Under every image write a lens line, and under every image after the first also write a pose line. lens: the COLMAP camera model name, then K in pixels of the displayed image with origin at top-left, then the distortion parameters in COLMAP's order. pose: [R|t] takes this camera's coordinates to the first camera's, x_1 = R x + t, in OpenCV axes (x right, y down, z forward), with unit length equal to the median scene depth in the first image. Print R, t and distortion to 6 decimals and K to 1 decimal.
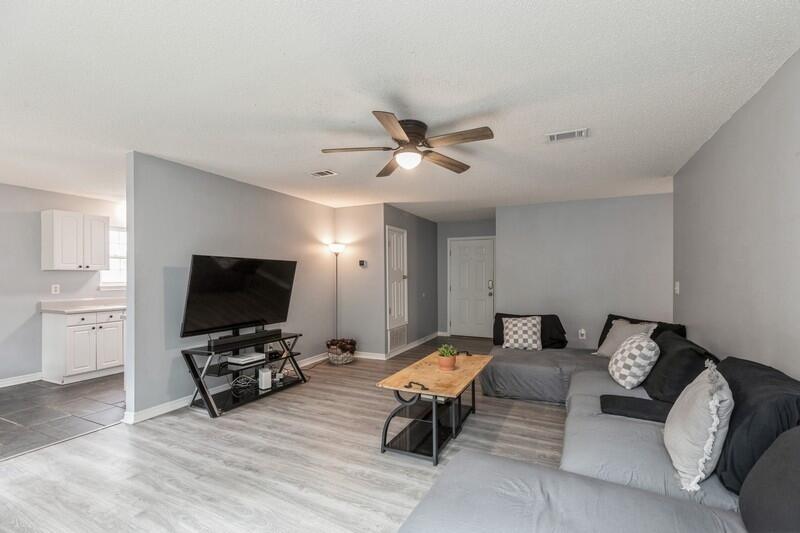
lens RADIAL K [[363.2, 0, 432.7], [0, 363.2, 274.8], [0, 0, 1]] dist [0.002435, -0.001571]
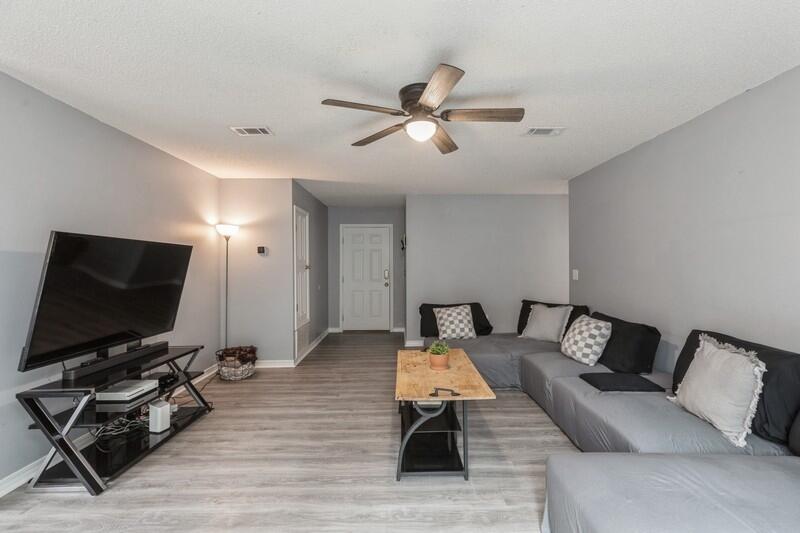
lens RADIAL K [[363.2, 0, 396.9], [0, 363.2, 261.3], [0, 0, 1]] dist [0.002435, -0.001571]
pose [[0.899926, 0.002157, 0.436037, -0.366881], [0.002446, 0.999947, -0.009994, 0.001834], [-0.436036, 0.010060, 0.899873, 0.189296]]
